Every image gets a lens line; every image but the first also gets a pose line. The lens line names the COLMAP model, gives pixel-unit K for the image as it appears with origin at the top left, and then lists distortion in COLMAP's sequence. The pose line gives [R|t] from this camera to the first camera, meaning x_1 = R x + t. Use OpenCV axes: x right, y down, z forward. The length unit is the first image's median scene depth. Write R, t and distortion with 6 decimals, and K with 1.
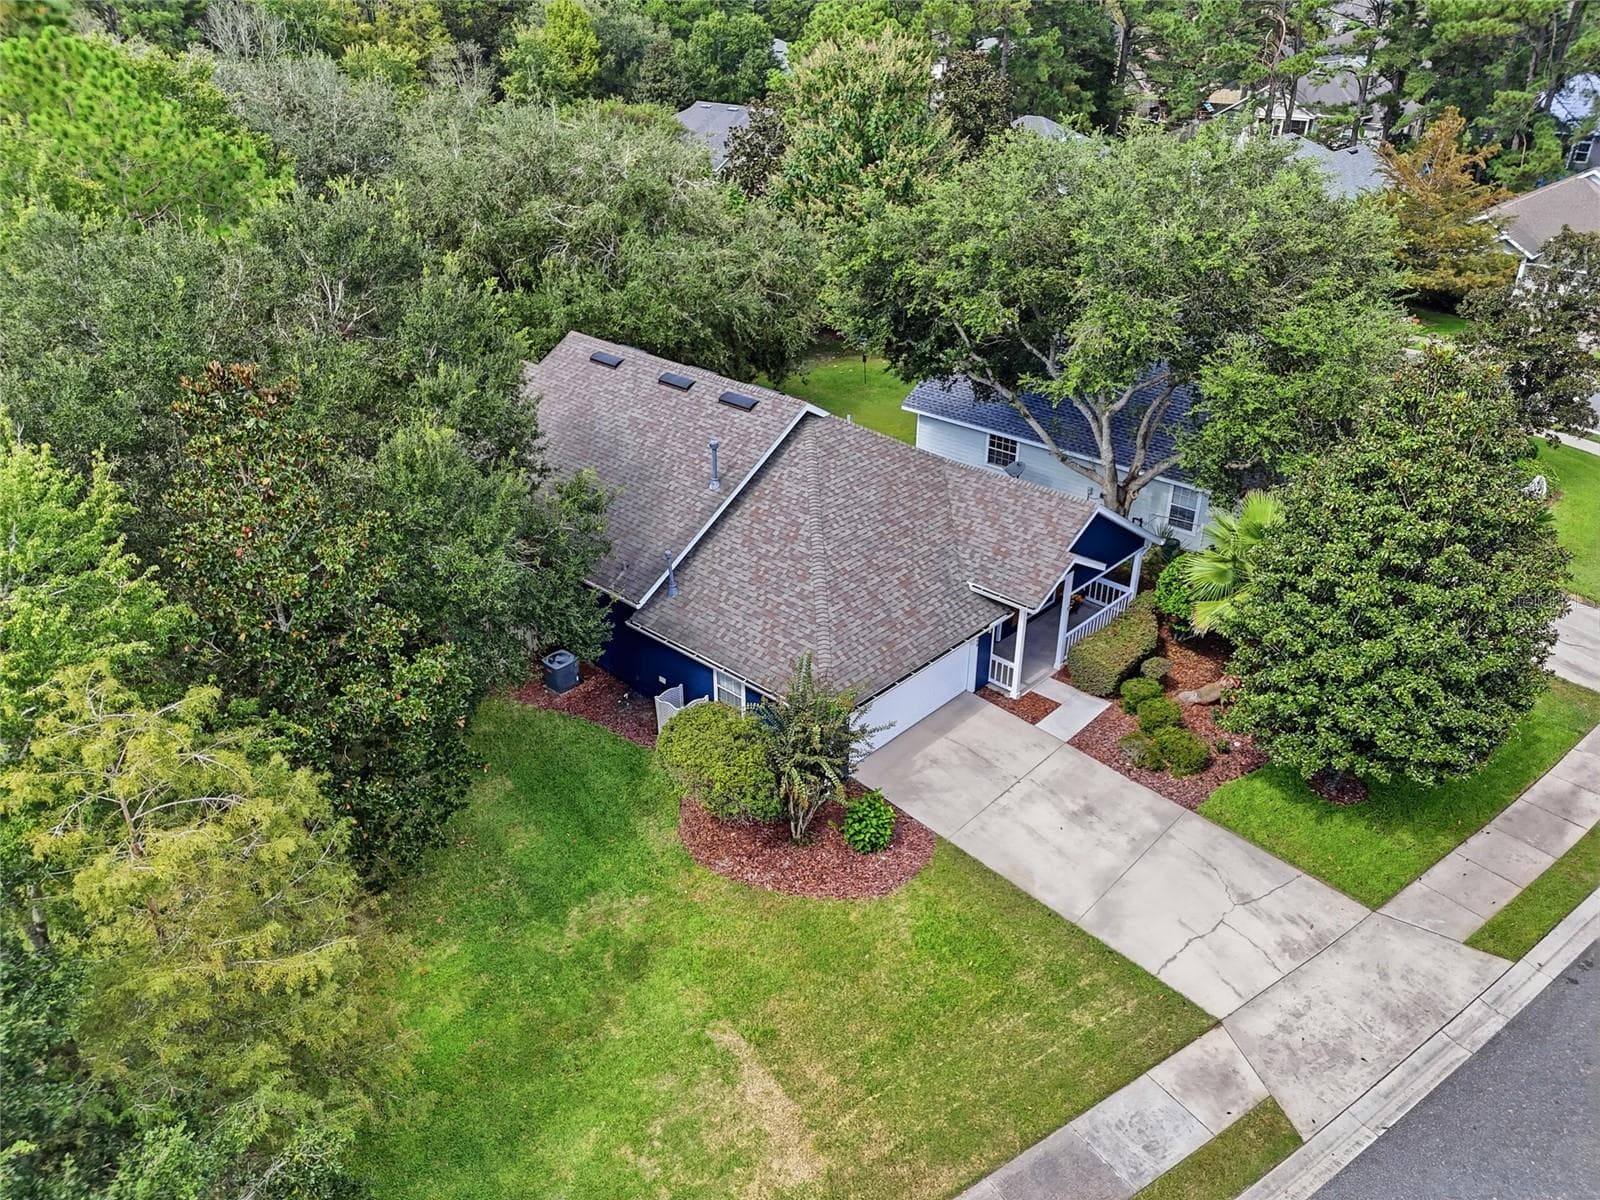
lens RADIAL K [[1196.1, 0, 800.0], [0, 1196.1, 600.0], [0, 0, 1]] dist [0.001836, 0.000103]
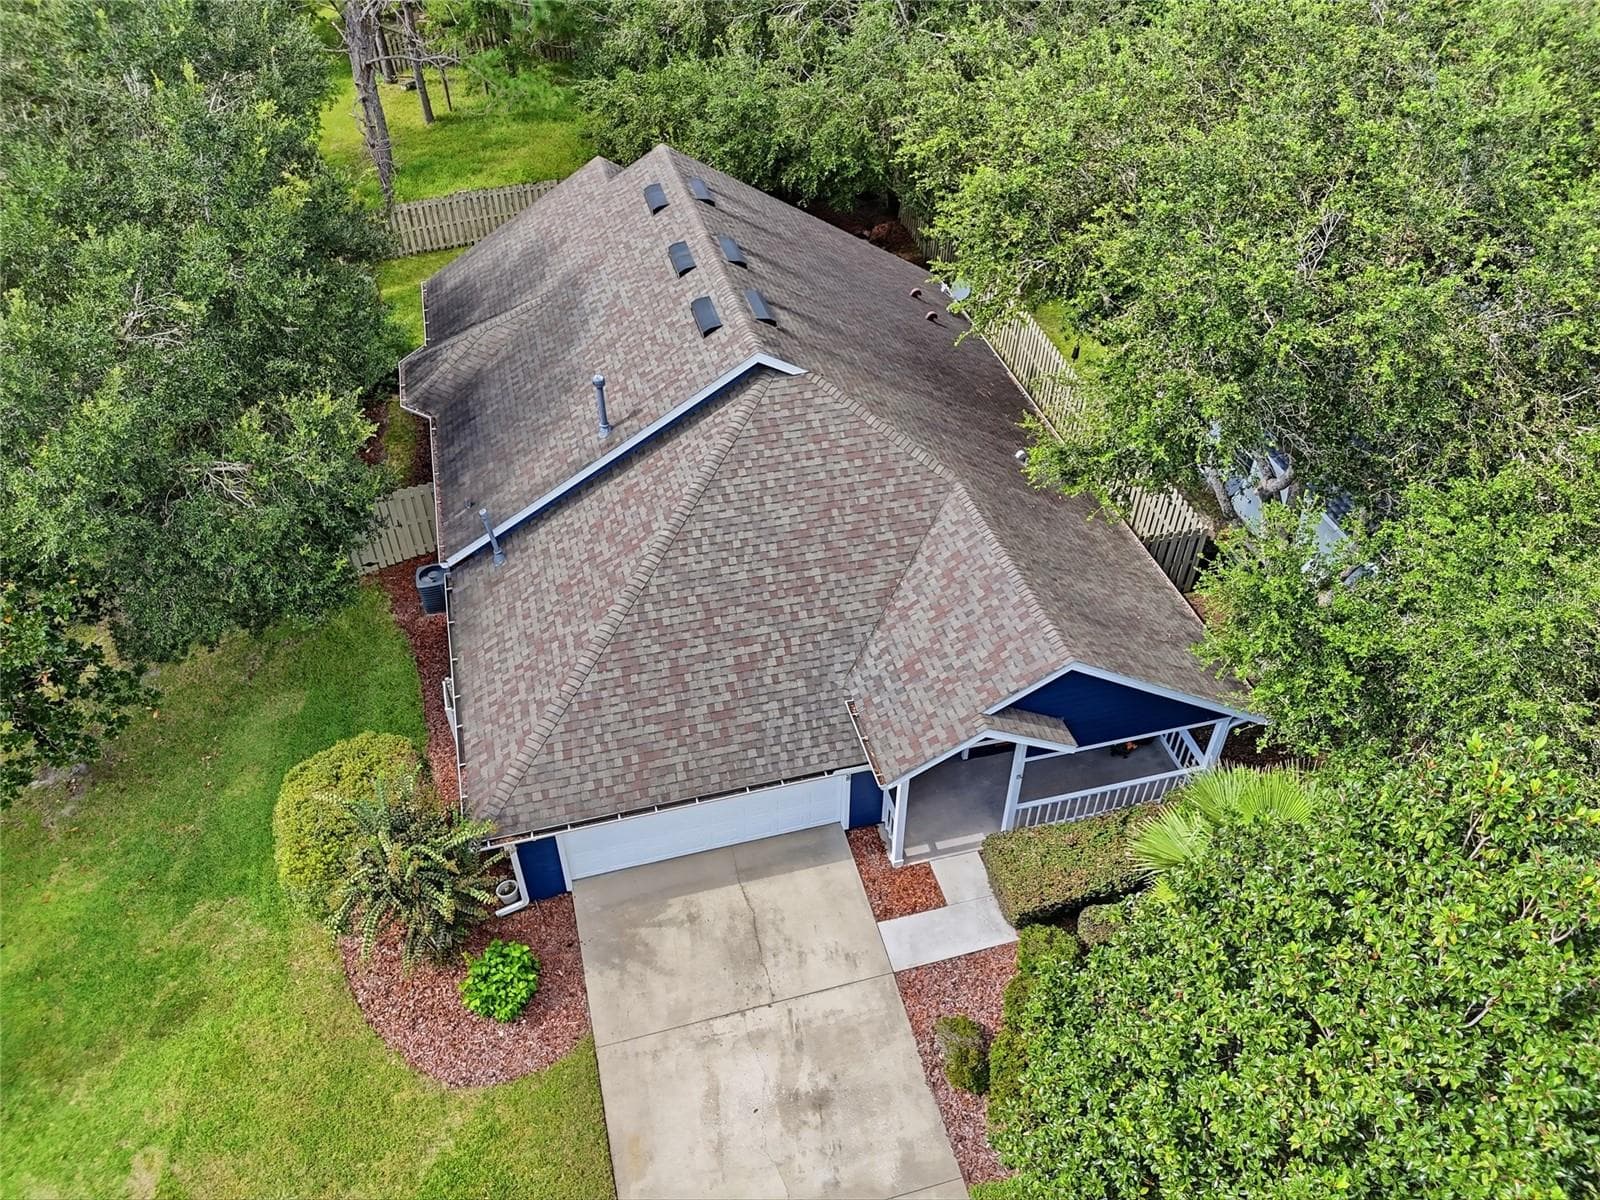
lens RADIAL K [[1196.1, 0, 800.0], [0, 1196.1, 600.0], [0, 0, 1]] dist [0.001836, 0.000103]
pose [[0.845977, 0.358849, -0.394399, 0.359470], [-0.256470, 0.922316, 0.289060, -0.247324], [0.467489, -0.143386, 0.872293, 0.412739]]
